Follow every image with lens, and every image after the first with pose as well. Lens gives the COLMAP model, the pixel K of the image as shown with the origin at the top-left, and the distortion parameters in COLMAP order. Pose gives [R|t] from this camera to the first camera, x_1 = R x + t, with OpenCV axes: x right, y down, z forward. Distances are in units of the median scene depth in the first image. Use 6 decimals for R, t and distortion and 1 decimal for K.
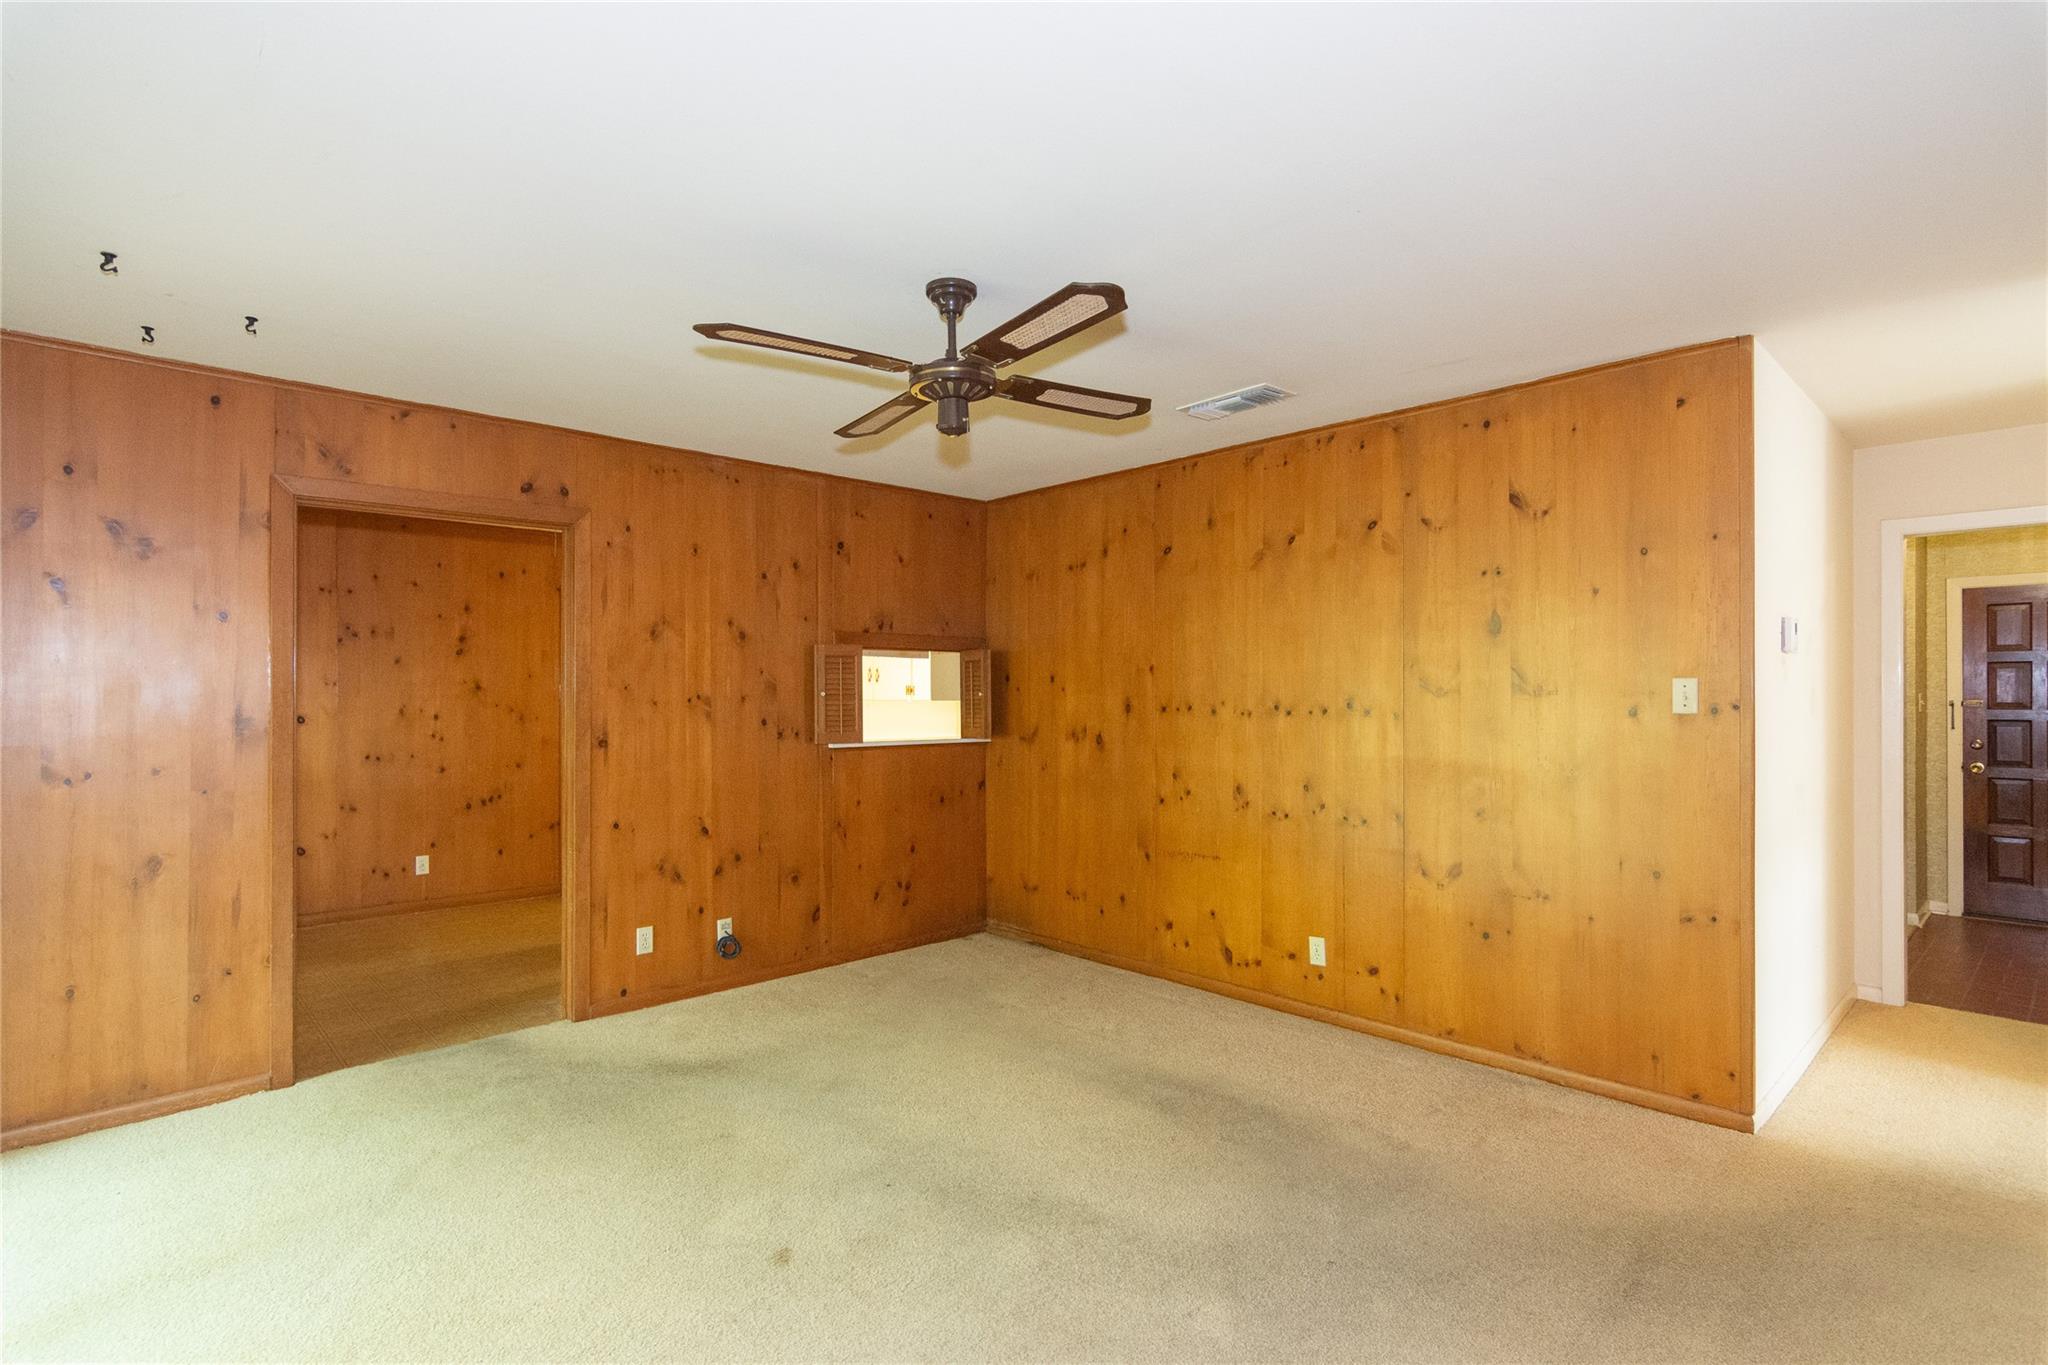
lens RADIAL K [[1045.0, 0, 1018.4], [0, 1045.0, 693.7], [0, 0, 1]] dist [-0.003573, 0.002813]
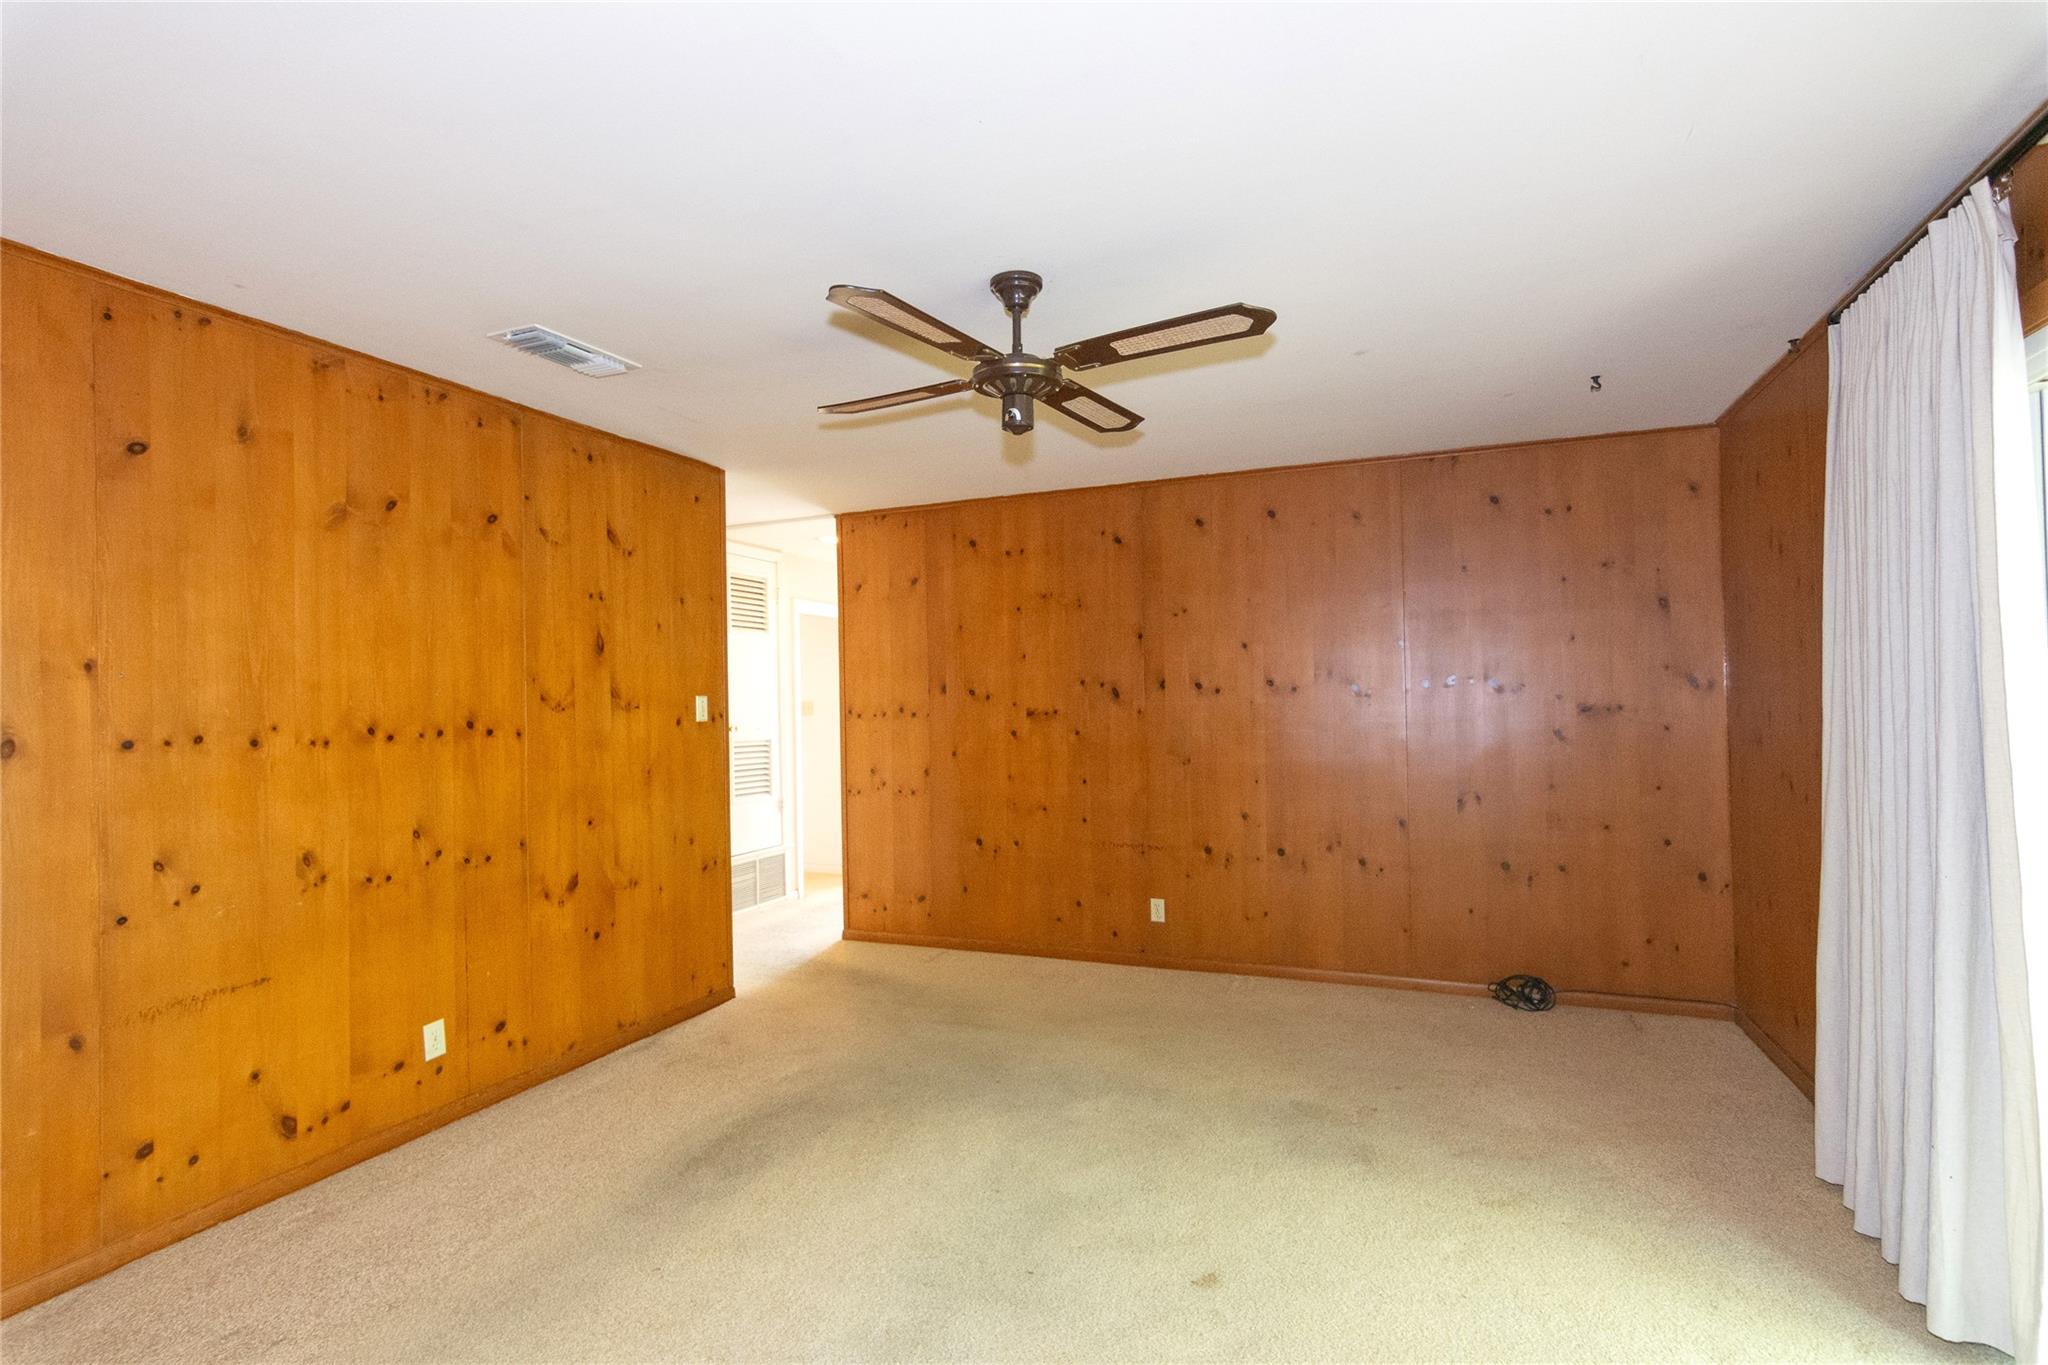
lens RADIAL K [[1045.0, 0, 1018.4], [0, 1045.0, 693.7], [0, 0, 1]] dist [-0.003573, 0.002813]
pose [[-0.457746, 0.017935, 0.888902, -1.102814], [0.019766, 0.999755, -0.009992, 0.006159], [-0.888863, 0.012996, -0.457988, 1.731694]]
